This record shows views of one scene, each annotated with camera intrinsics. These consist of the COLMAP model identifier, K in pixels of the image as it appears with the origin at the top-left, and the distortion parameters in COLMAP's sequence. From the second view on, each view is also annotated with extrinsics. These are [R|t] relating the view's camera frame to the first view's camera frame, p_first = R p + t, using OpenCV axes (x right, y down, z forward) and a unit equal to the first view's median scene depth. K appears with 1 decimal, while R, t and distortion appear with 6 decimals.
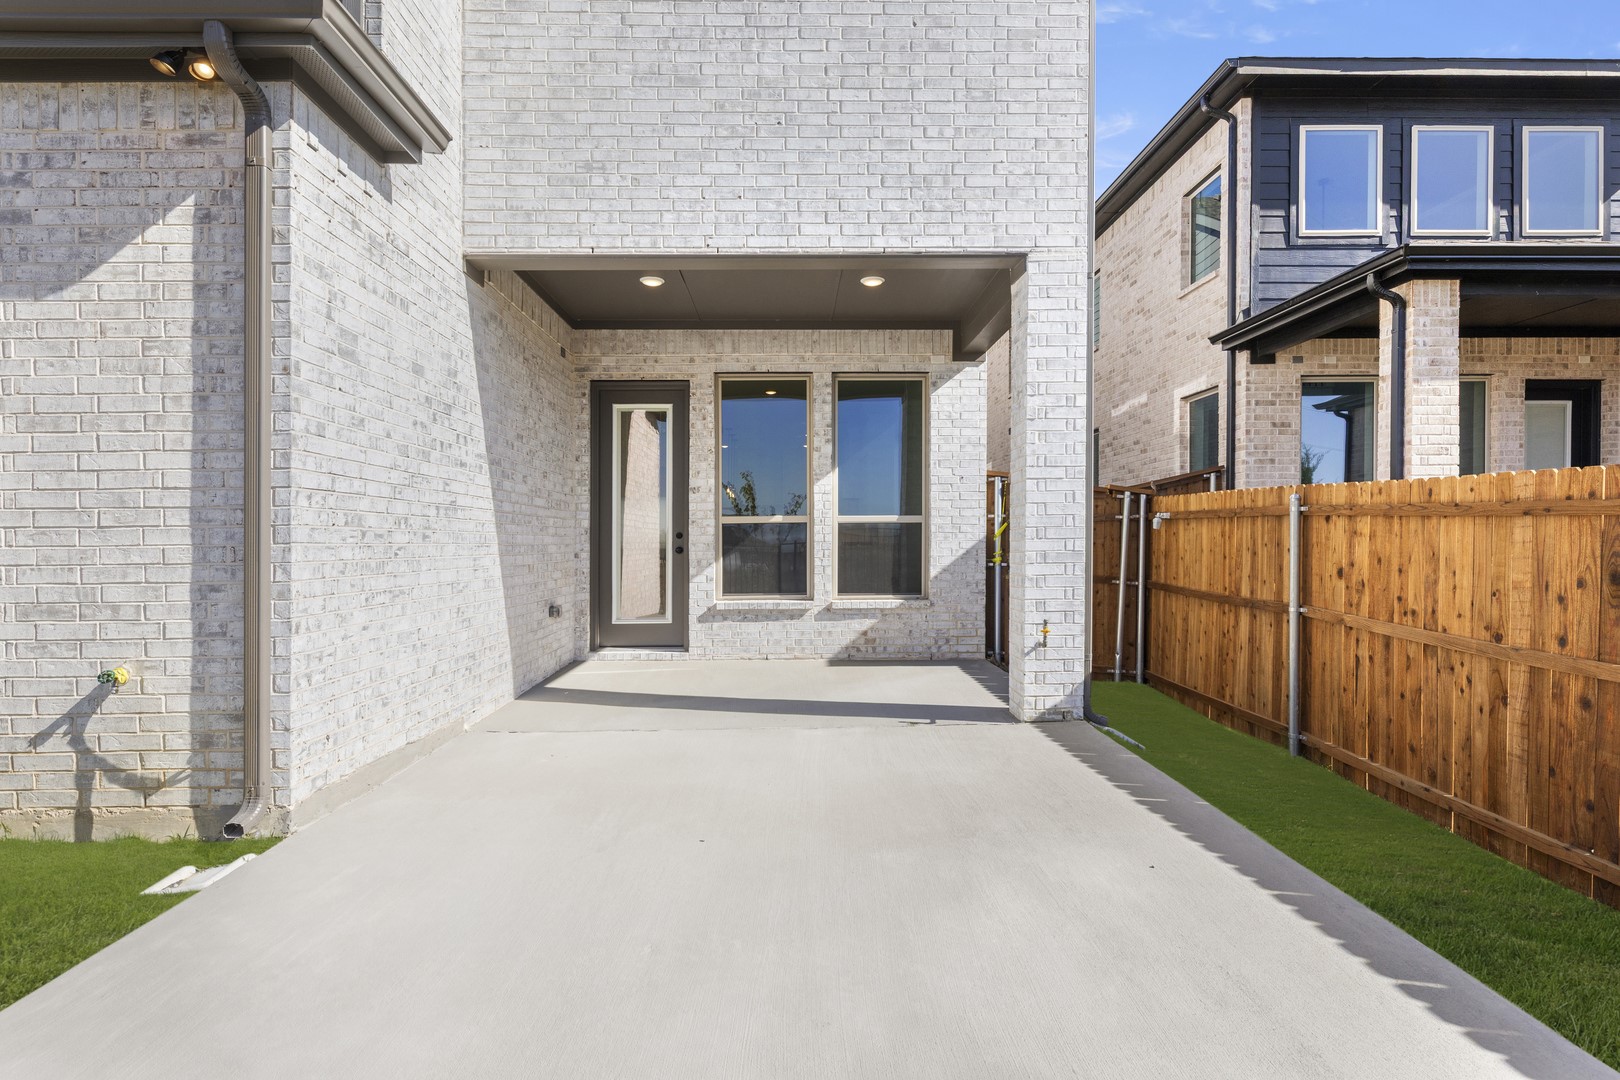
lens RADIAL K [[900.6, 0, 806.0], [0, 900.6, 505.0], [0, 0, 1]] dist [0.008500, -0.002130]
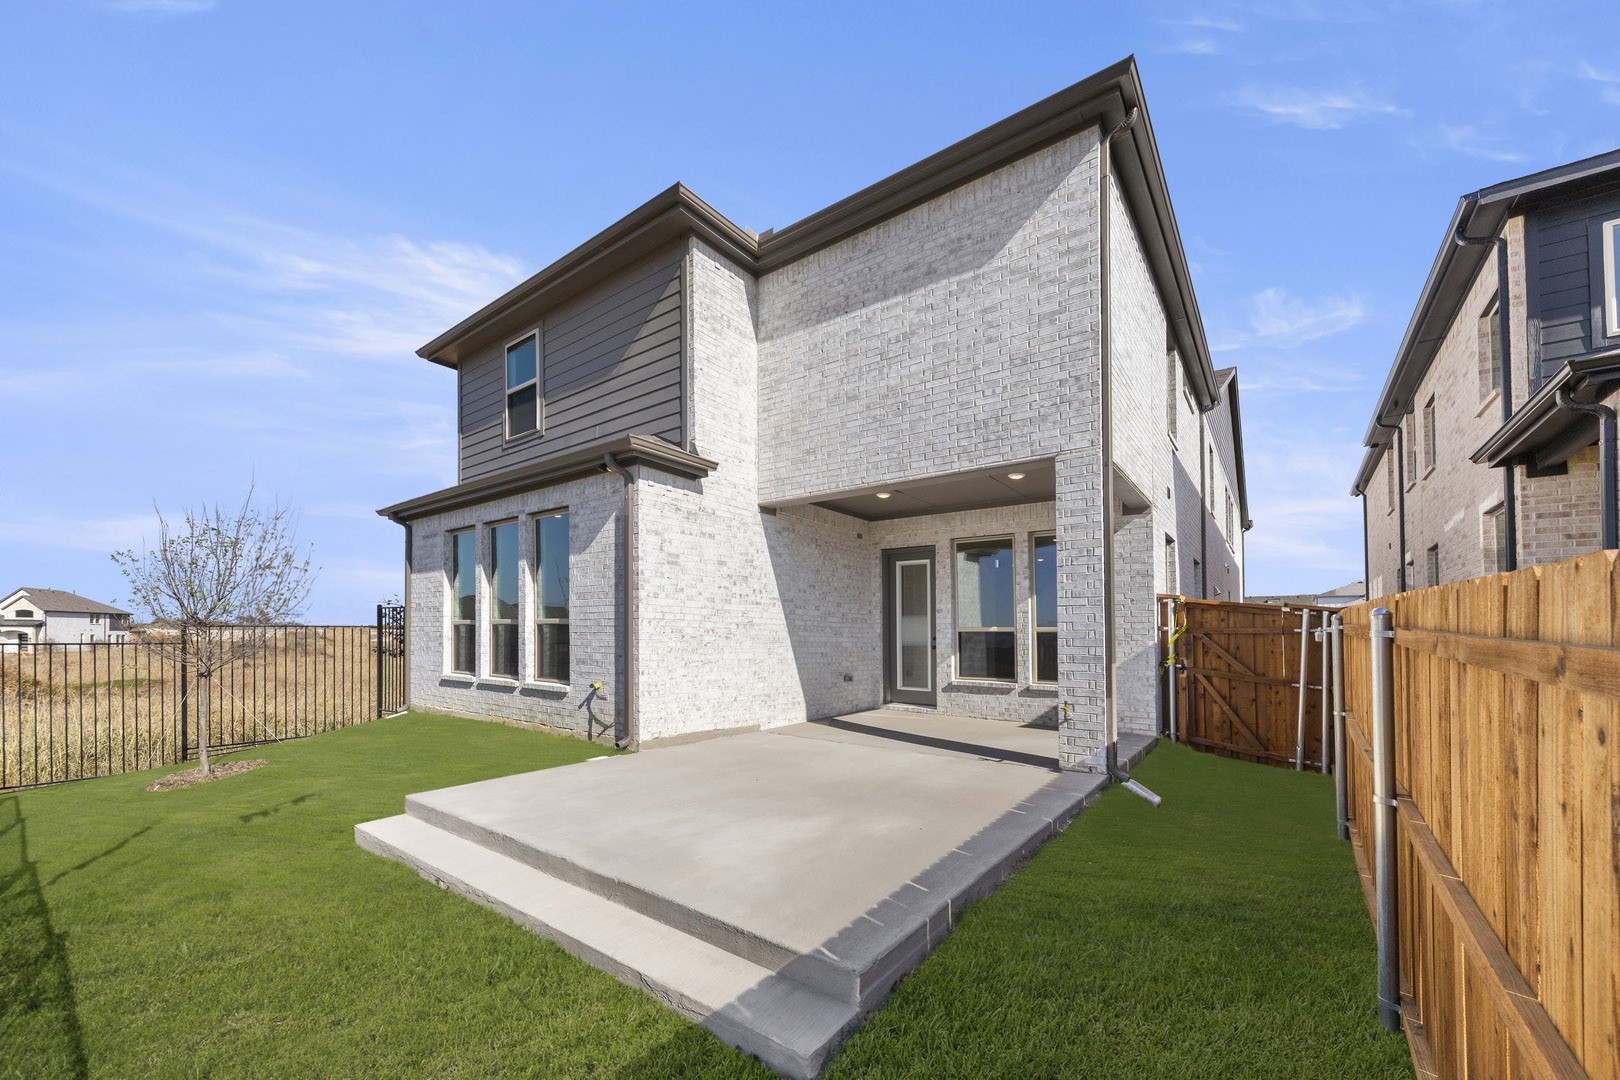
lens RADIAL K [[633.2, 0, 809.4], [0, 633.2, 597.8], [0, 0, 1]] dist [0.000228, -0.000093]
pose [[0.787243, -0.019239, -0.616343, 0.591252], [0.005029, 0.999680, -0.024781, -0.019621], [0.616622, 0.016409, 0.787088, -0.086444]]
